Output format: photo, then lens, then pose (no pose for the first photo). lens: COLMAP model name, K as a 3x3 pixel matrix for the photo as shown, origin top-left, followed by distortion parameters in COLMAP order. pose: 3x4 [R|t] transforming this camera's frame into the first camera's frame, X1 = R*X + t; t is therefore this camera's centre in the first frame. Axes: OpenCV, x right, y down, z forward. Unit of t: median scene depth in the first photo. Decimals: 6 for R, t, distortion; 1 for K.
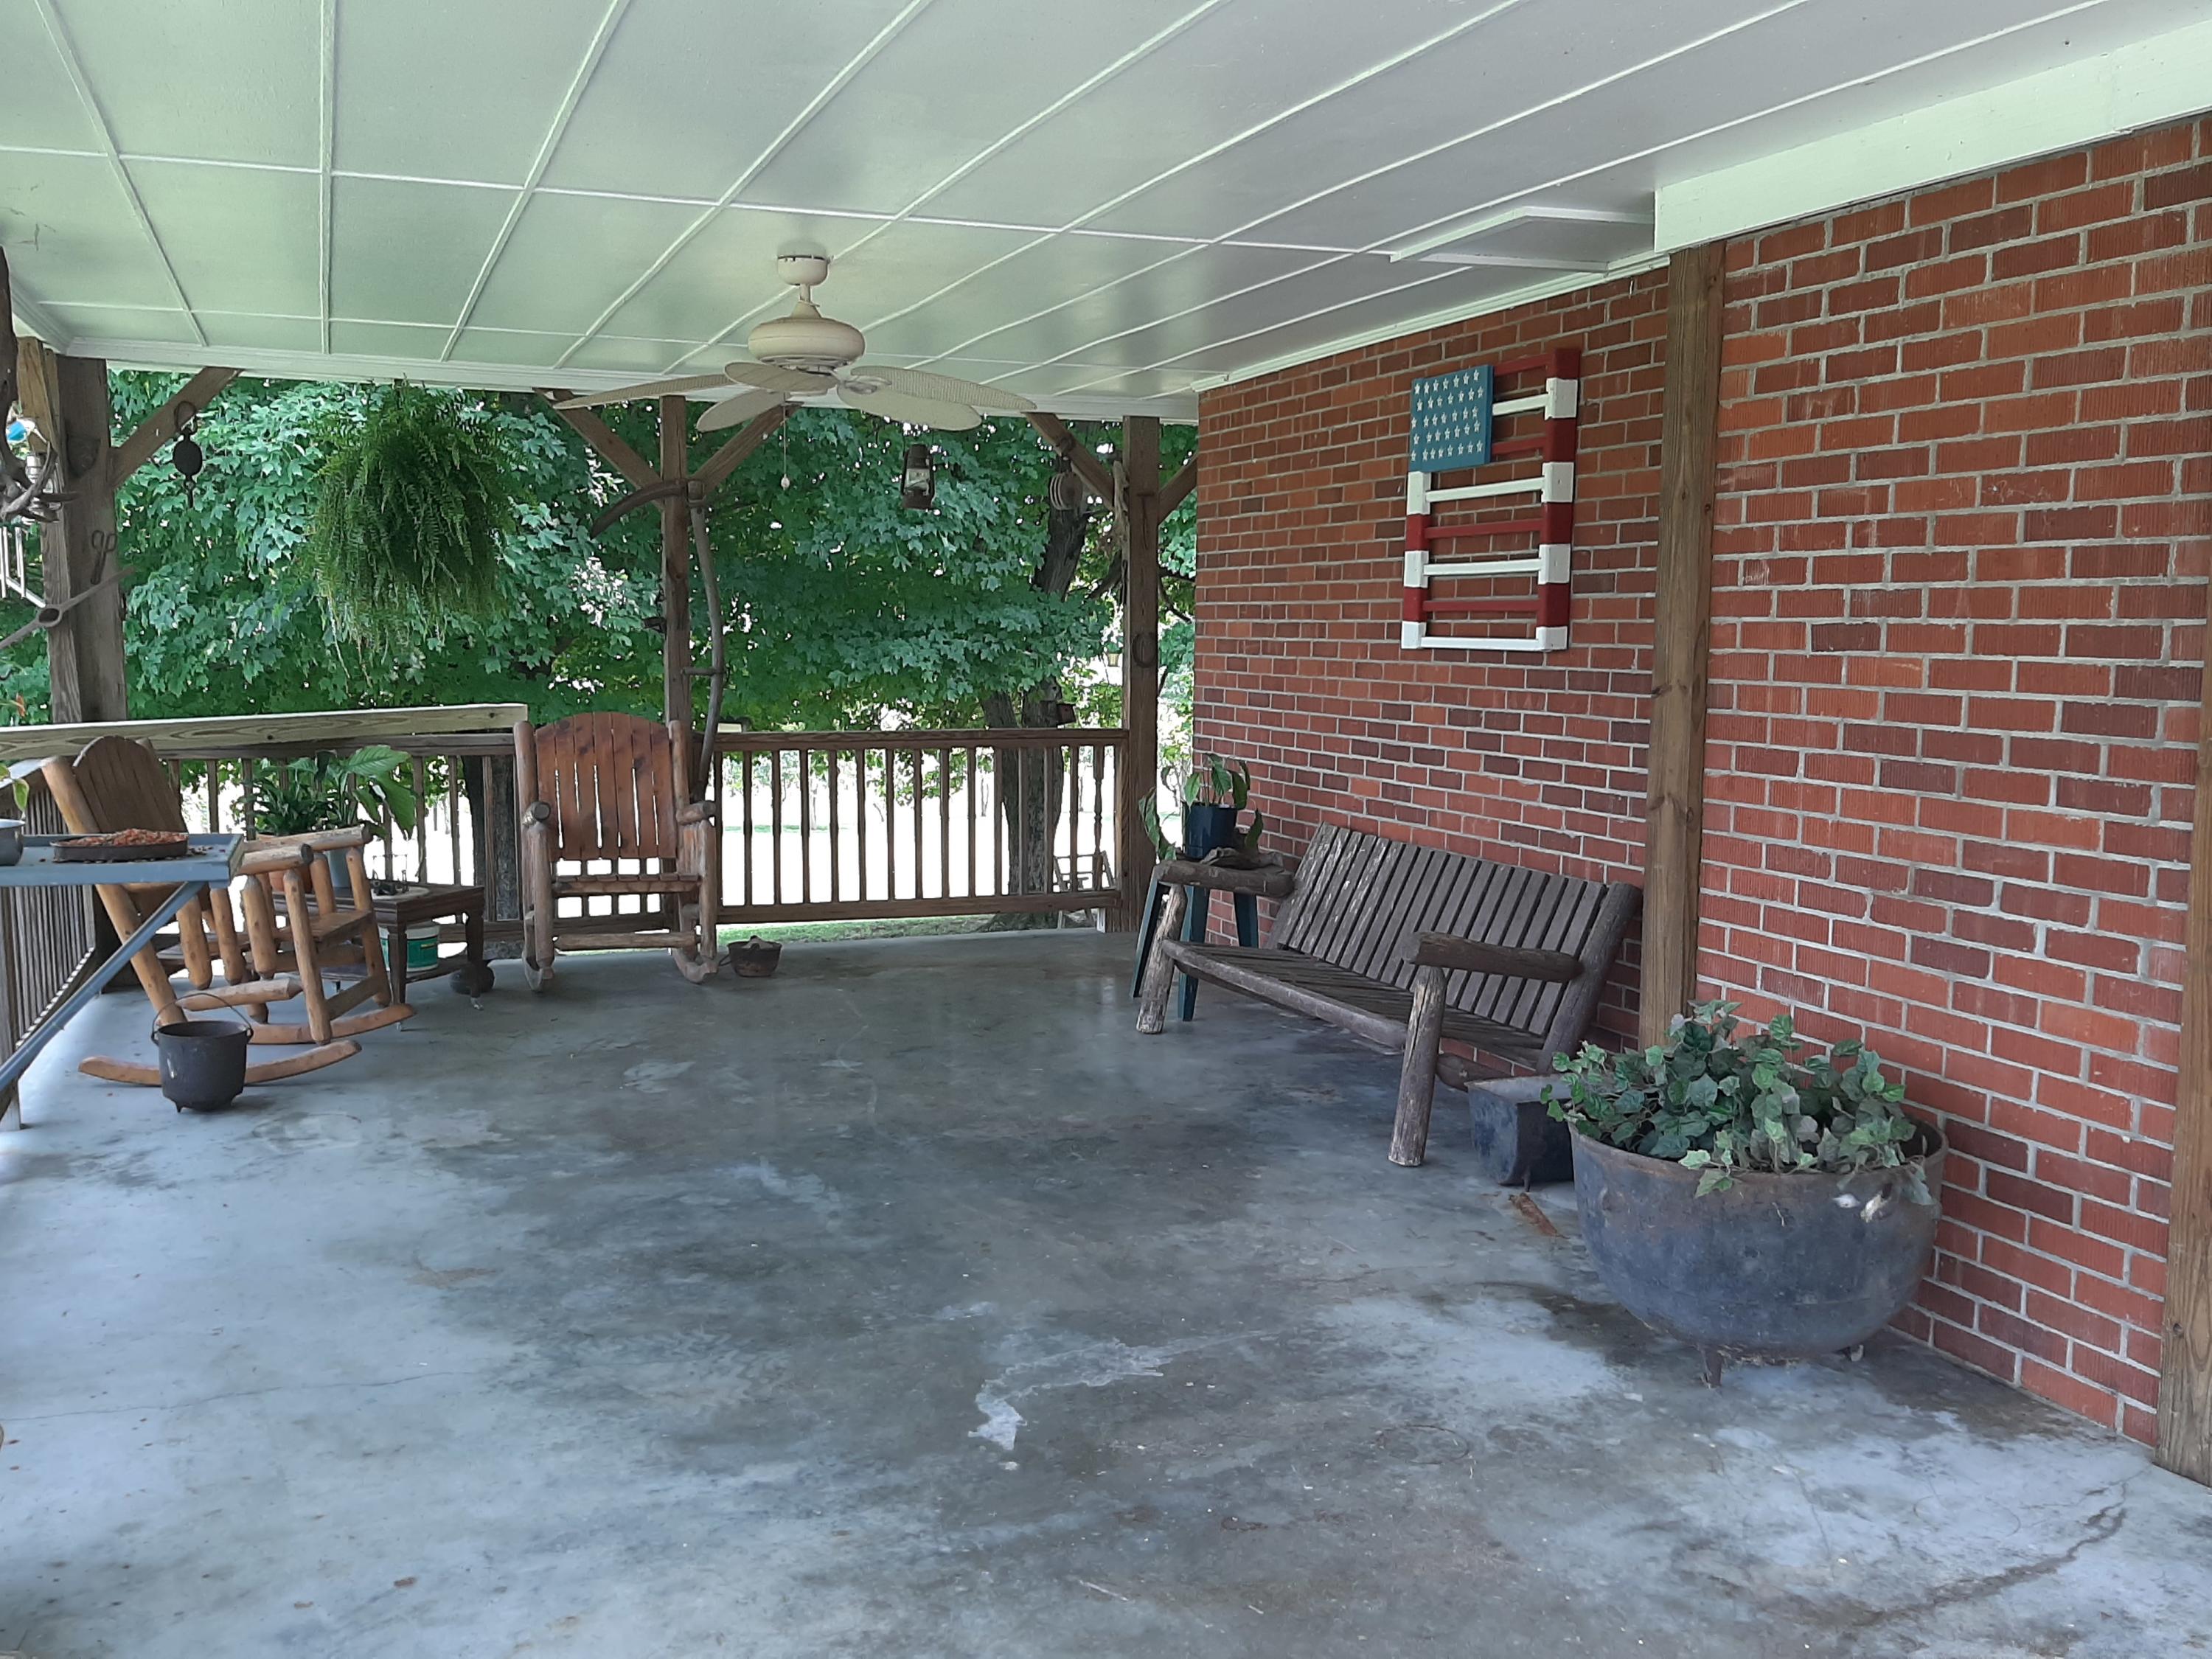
lens RADIAL K [[1741.3, 0, 1106.0], [0, 1741.3, 829.5], [0, 0, 1]] dist [-0.002299, -0.000619]
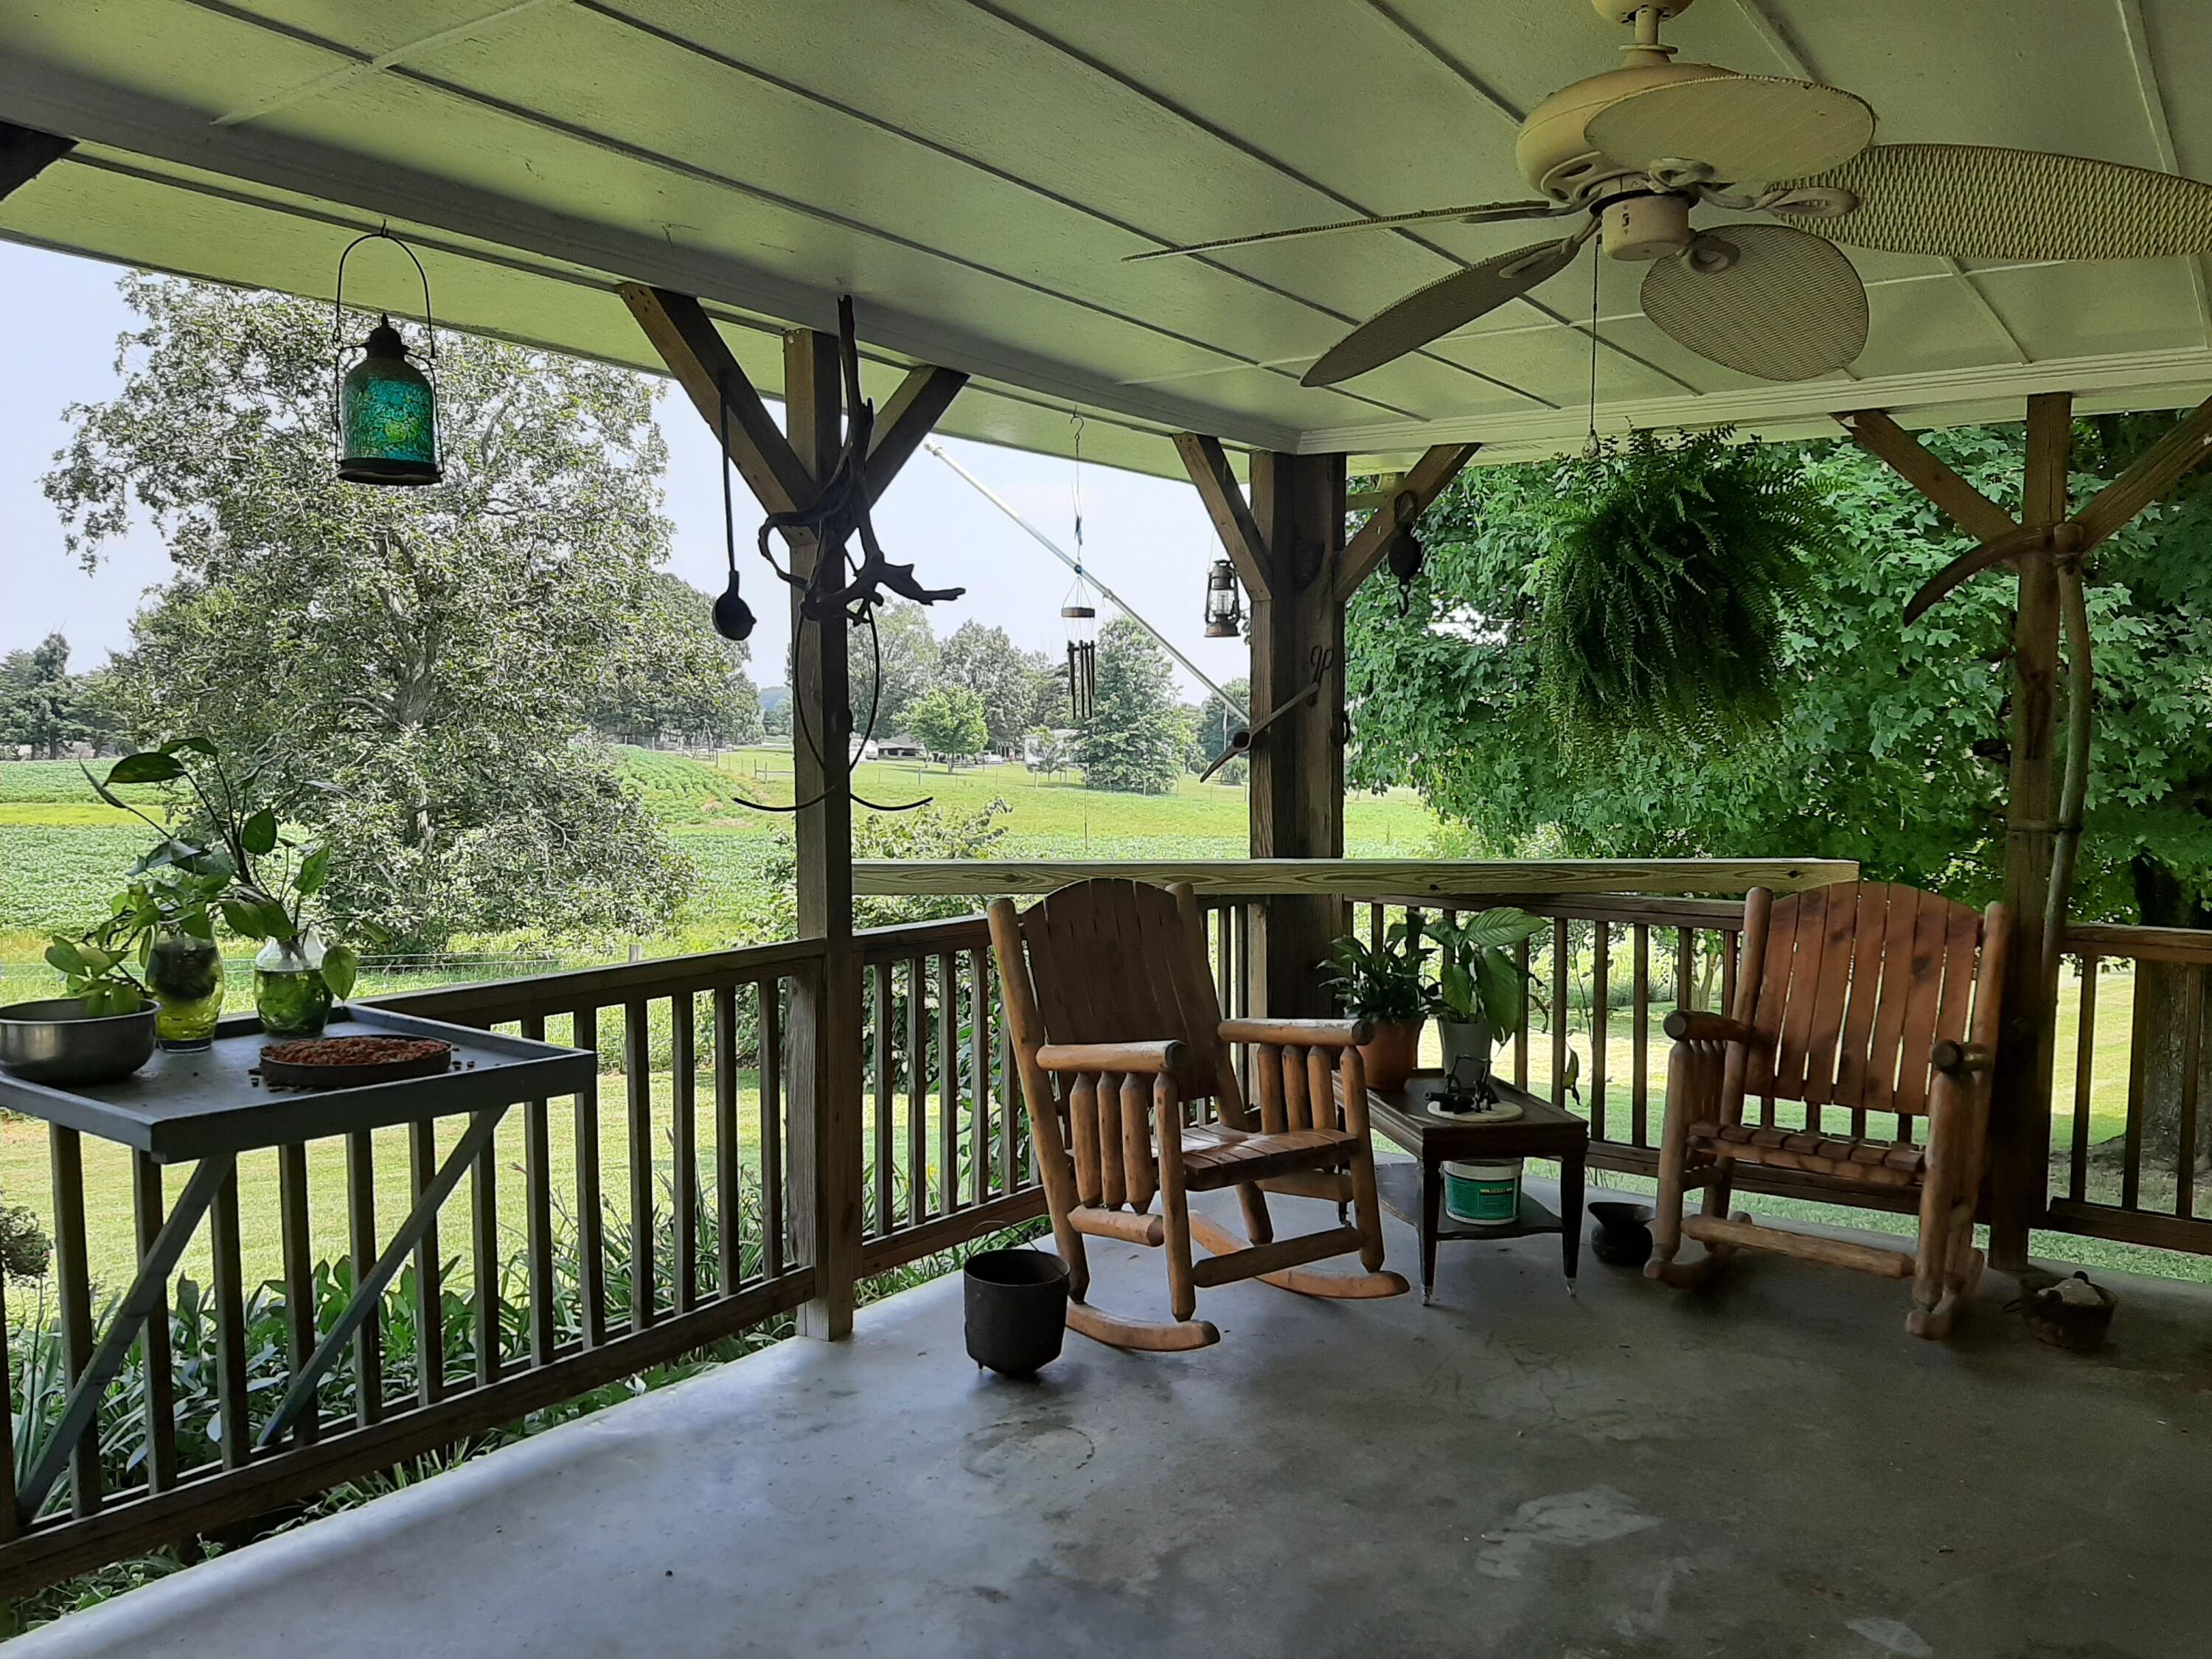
lens RADIAL K [[1688.7, 0, 1105.2], [0, 1688.7, 871.3], [0, 0, 1]] dist [-0.007276, -0.005674]
pose [[0.568181, 0.063983, -0.820412, 0.101432], [-0.096806, 0.995247, 0.010574, -0.067725], [0.817190, 0.073412, 0.571675, 0.527019]]
